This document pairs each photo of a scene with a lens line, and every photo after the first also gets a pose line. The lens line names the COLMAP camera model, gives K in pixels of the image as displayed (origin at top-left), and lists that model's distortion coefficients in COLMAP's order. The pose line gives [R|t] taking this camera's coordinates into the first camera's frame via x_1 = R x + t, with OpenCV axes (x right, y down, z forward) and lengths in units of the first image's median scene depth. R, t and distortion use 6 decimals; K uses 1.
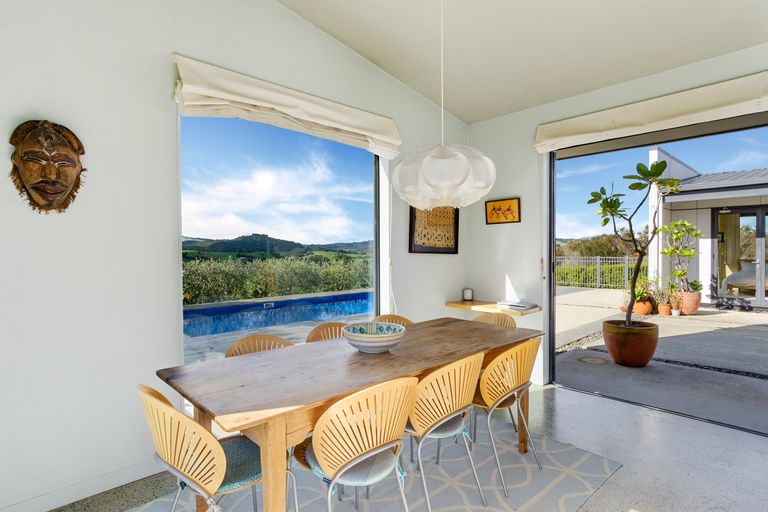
lens RADIAL K [[412.0, 0, 385.0], [0, 412.0, 254.3], [0, 0, 1]] dist [-0.001887, -0.000417]
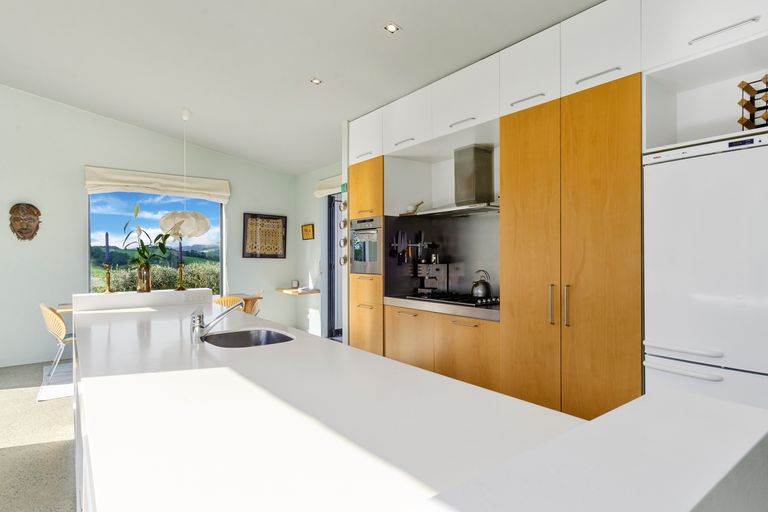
lens RADIAL K [[412.0, 0, 382.6], [0, 412.0, 258.0], [0, 0, 1]] dist [-0.001887, -0.000417]
pose [[0.994869, -0.001951, -0.101153, 1.494076], [0.001152, 0.999968, -0.007952, 0.023158], [0.101165, 0.007795, 0.994839, -1.177513]]
